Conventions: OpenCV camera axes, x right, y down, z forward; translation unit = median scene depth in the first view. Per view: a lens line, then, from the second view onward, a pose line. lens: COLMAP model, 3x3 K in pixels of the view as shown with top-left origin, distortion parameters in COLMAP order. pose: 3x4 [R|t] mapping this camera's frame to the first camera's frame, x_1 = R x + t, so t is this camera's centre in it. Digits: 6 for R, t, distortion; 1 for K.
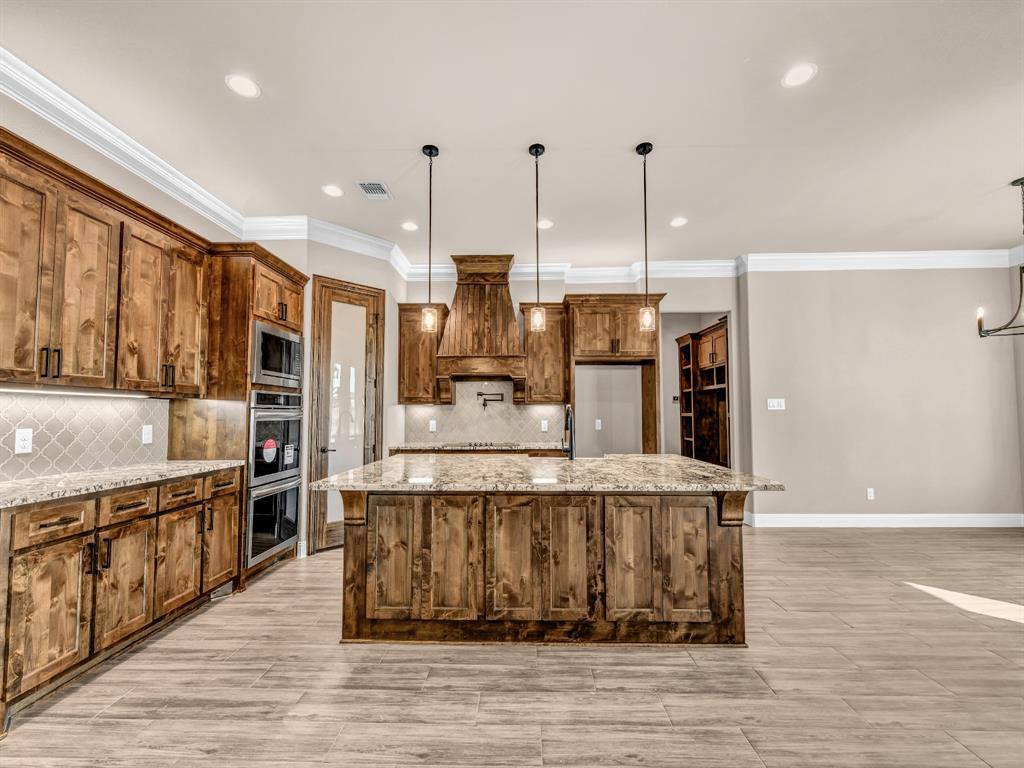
lens RADIAL K [[419.8, 0, 517.3], [0, 419.8, 392.3], [0, 0, 1]] dist [0.000503, -0.000313]
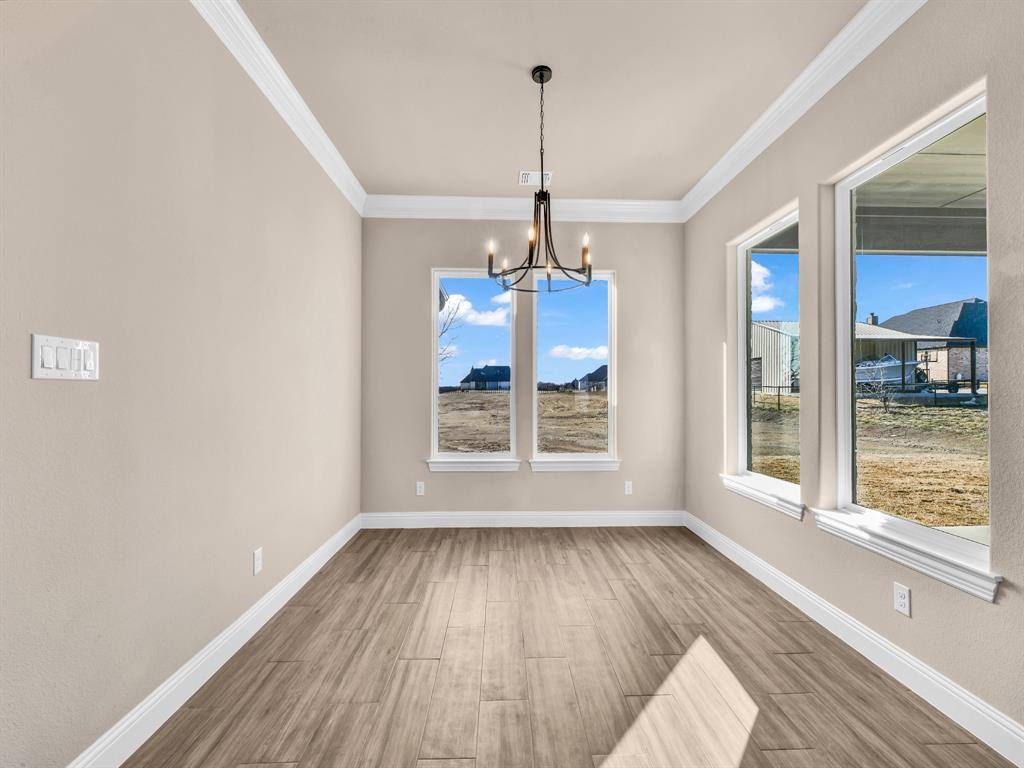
lens RADIAL K [[419.8, 0, 517.3], [0, 419.8, 392.3], [0, 0, 1]] dist [0.000503, -0.000313]
pose [[-0.063682, 0.005733, 0.997954, 0.333884], [-0.051864, 0.998613, -0.009046, 0.036849], [-0.996622, -0.052334, -0.063296, 0.733614]]
